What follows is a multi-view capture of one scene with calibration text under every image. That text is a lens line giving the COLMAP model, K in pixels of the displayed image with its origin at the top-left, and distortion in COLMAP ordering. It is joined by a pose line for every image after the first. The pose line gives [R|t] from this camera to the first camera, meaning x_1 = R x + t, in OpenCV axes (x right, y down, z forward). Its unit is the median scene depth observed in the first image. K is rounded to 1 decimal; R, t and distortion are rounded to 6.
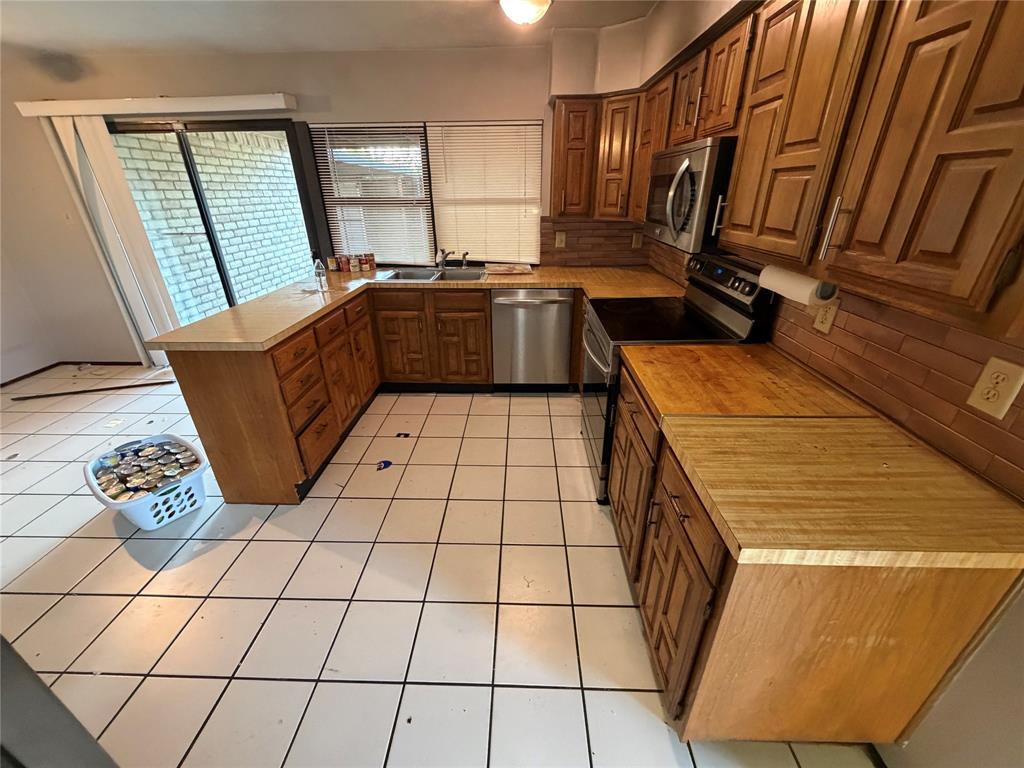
lens RADIAL K [[411.0, 0, 509.6], [0, 411.0, 384.4], [0, 0, 1]] dist [0.003077, -0.000089]
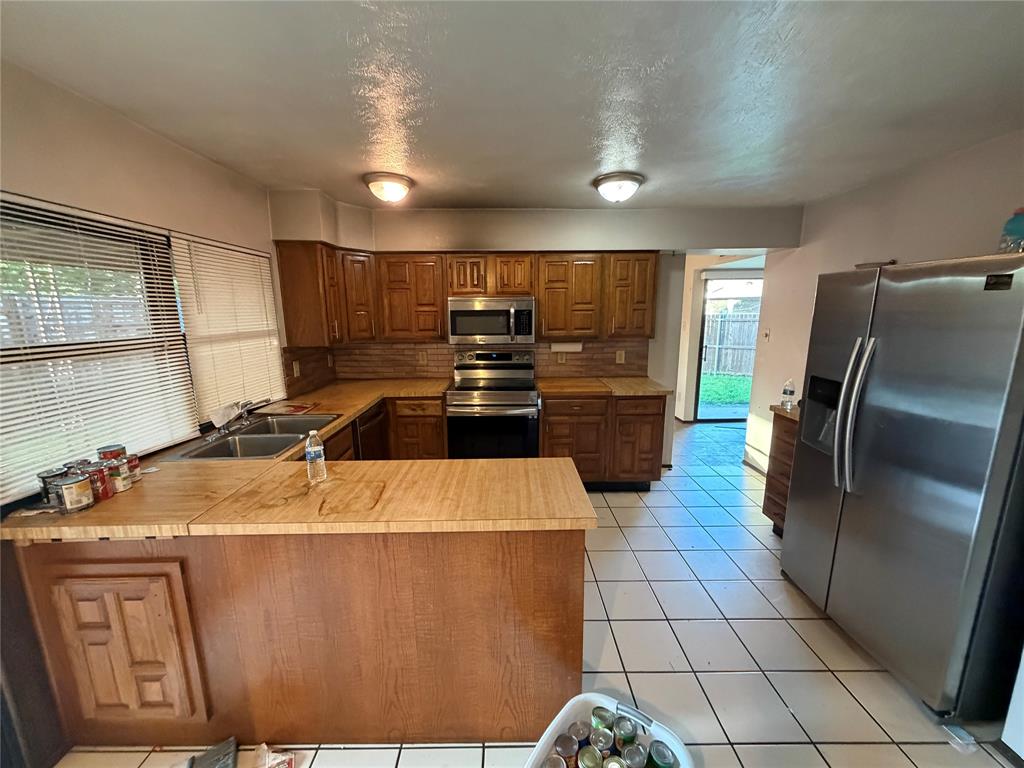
lens RADIAL K [[411.0, 0, 513.2], [0, 411.0, 381.2], [0, 0, 1]] dist [0.003077, -0.000089]
pose [[-0.036755, -0.167673, 0.985157, -0.851739], [0.439150, 0.882824, 0.166640, -0.272512], [-0.897662, 0.438756, 0.041185, 0.542594]]
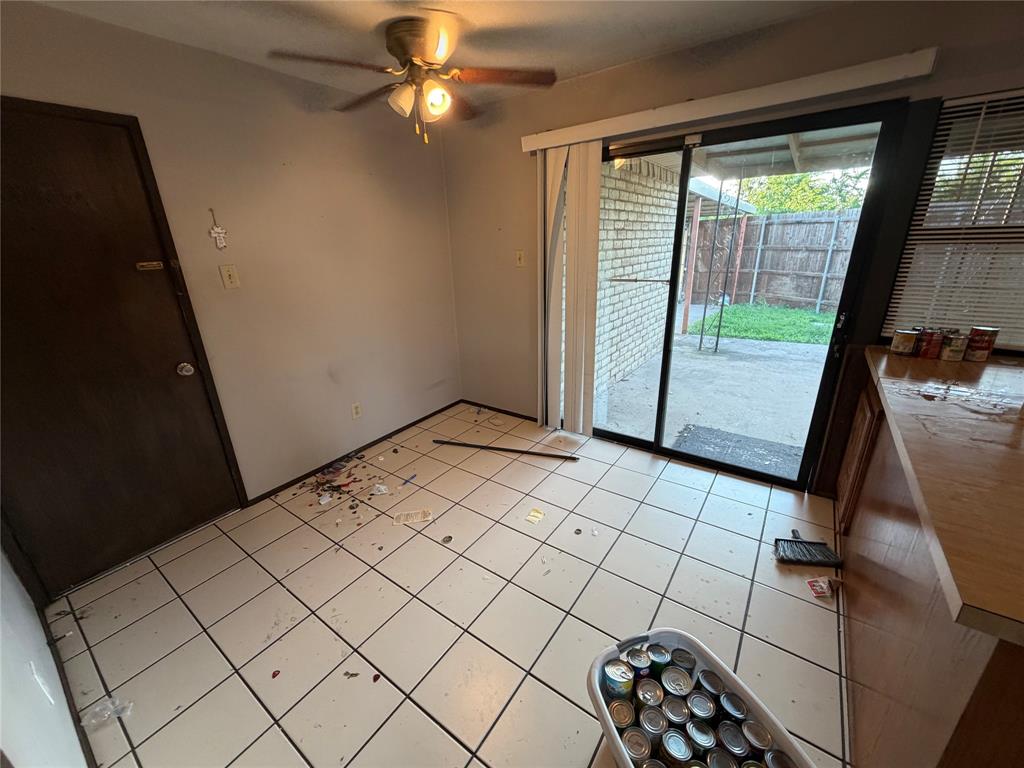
lens RADIAL K [[411.0, 0, 517.8], [0, 411.0, 387.6], [0, 0, 1]] dist [0.003077, -0.000089]
pose [[0.838443, 0.170784, -0.517539, -0.581123], [-0.215255, 0.976196, -0.026590, -0.106352], [0.500679, 0.133697, 0.855246, 0.266734]]
